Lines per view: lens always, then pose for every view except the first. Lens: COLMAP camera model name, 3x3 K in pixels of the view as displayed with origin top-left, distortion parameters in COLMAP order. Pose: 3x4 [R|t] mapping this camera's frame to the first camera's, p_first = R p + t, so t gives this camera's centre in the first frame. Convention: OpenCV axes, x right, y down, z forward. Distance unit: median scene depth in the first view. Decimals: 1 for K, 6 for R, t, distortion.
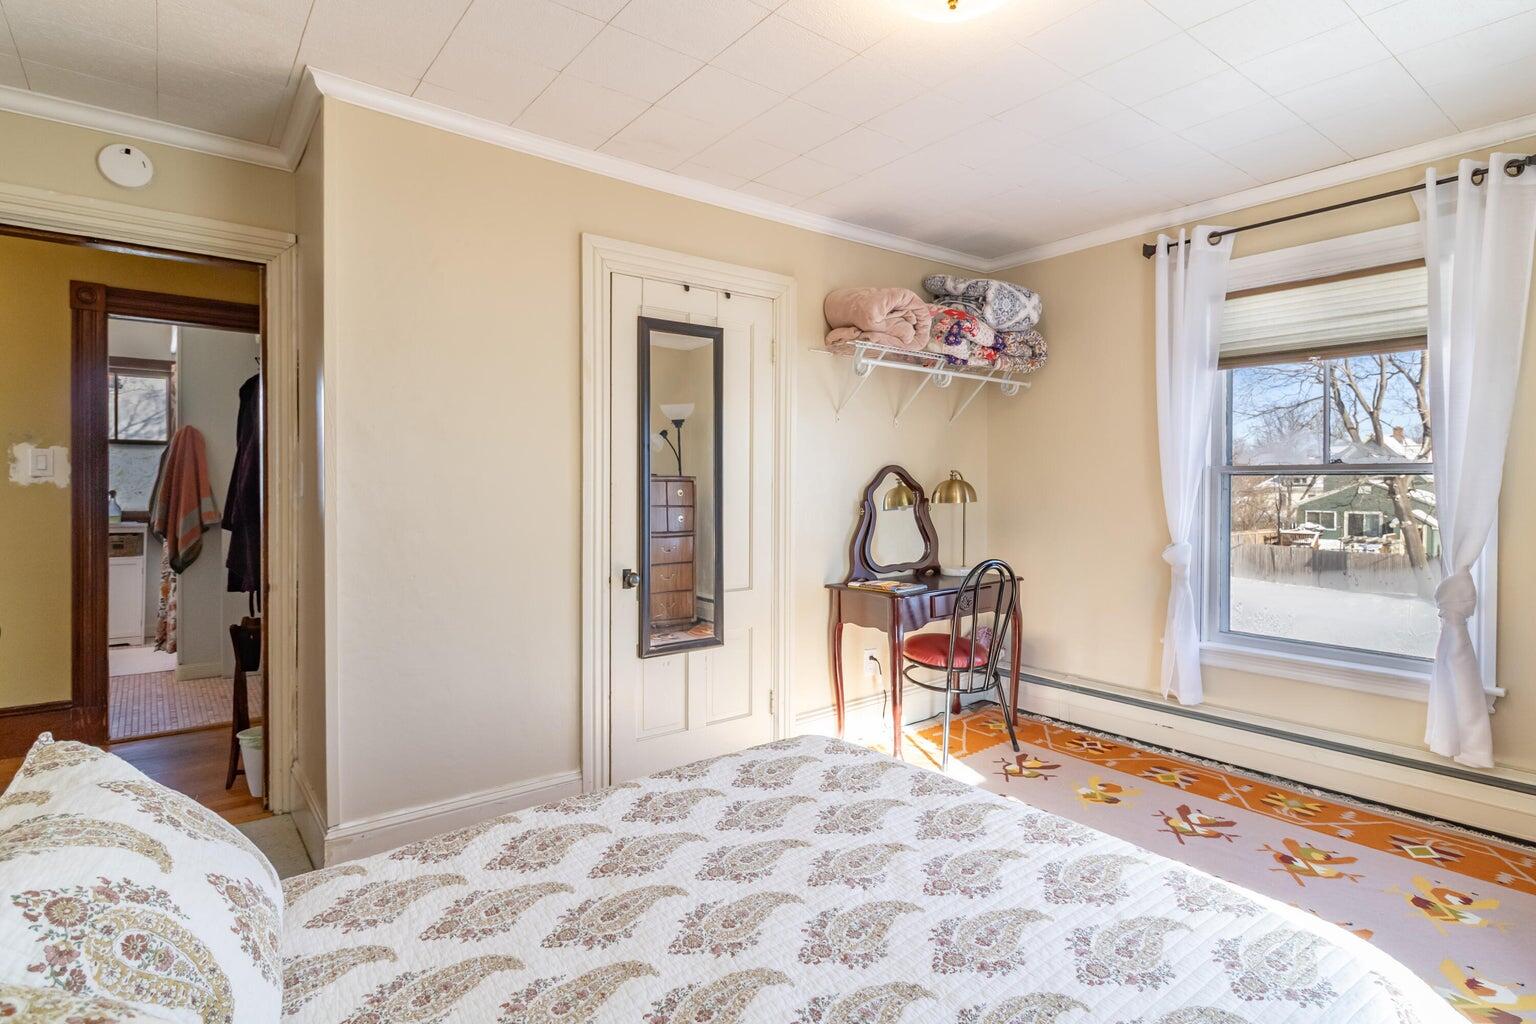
lens RADIAL K [[788.4, 0, 770.9], [0, 788.4, 488.2], [0, 0, 1]] dist [0.001655, -0.001300]
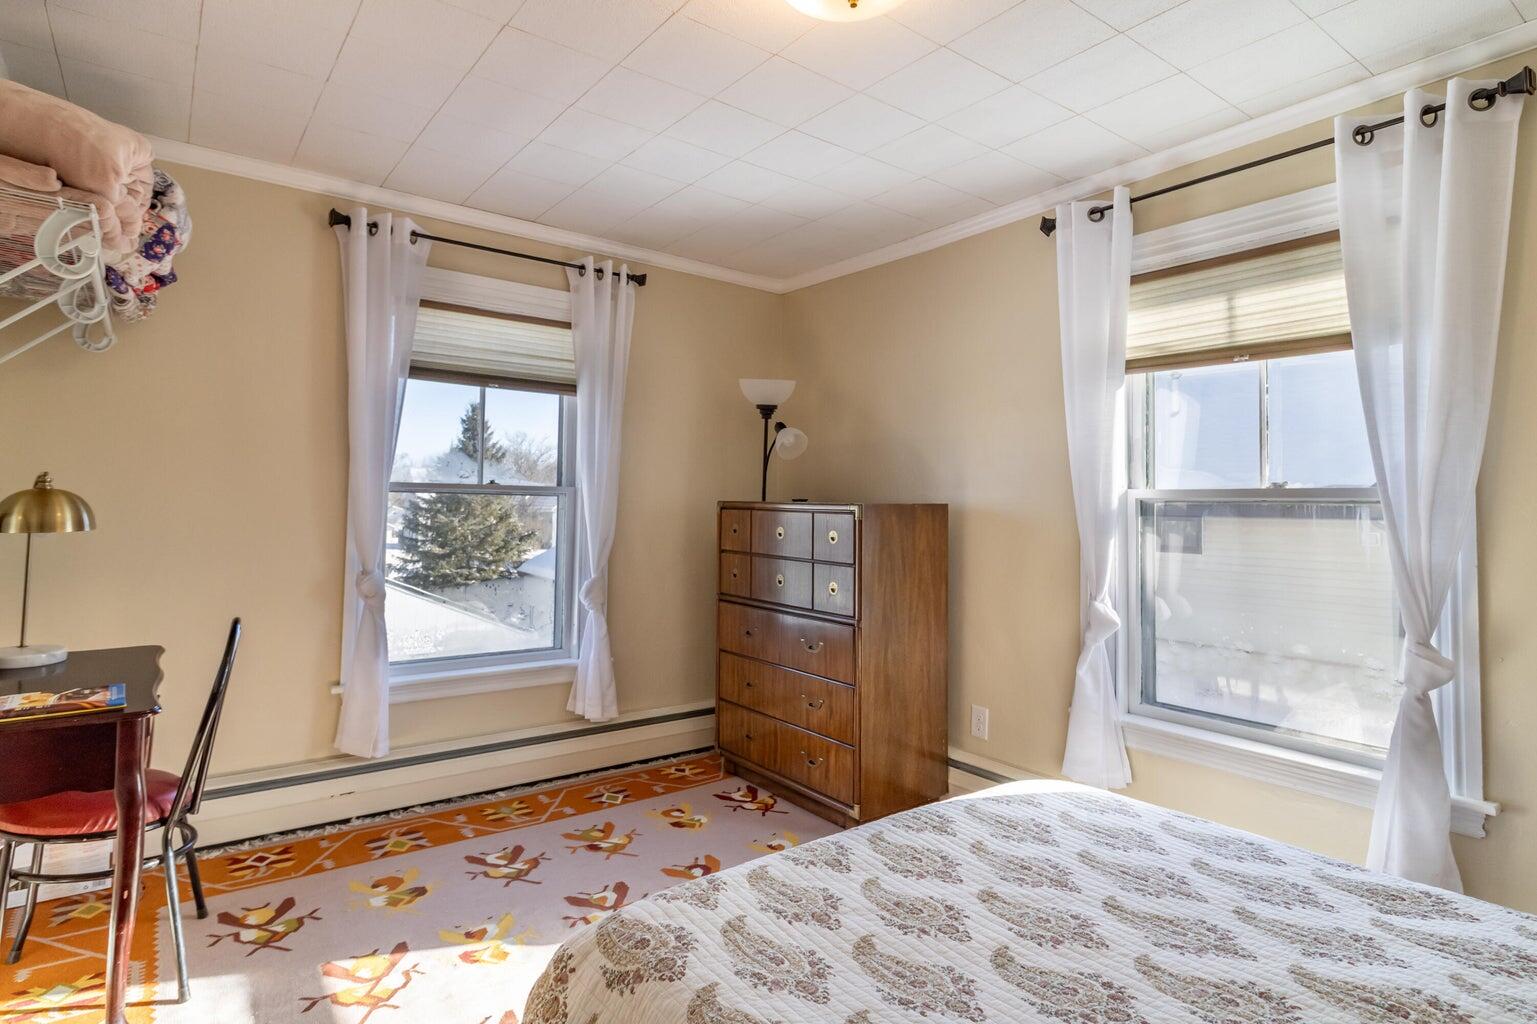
lens RADIAL K [[812.3, 0, 774.0], [0, 812.3, 471.6], [0, 0, 1]] dist [0.001764, 0.000333]
pose [[0.022053, 0.044631, 0.998760, -0.418728], [-0.006192, 0.998990, -0.044505, -0.000936], [-0.999738, -0.005203, 0.022307, 0.623795]]
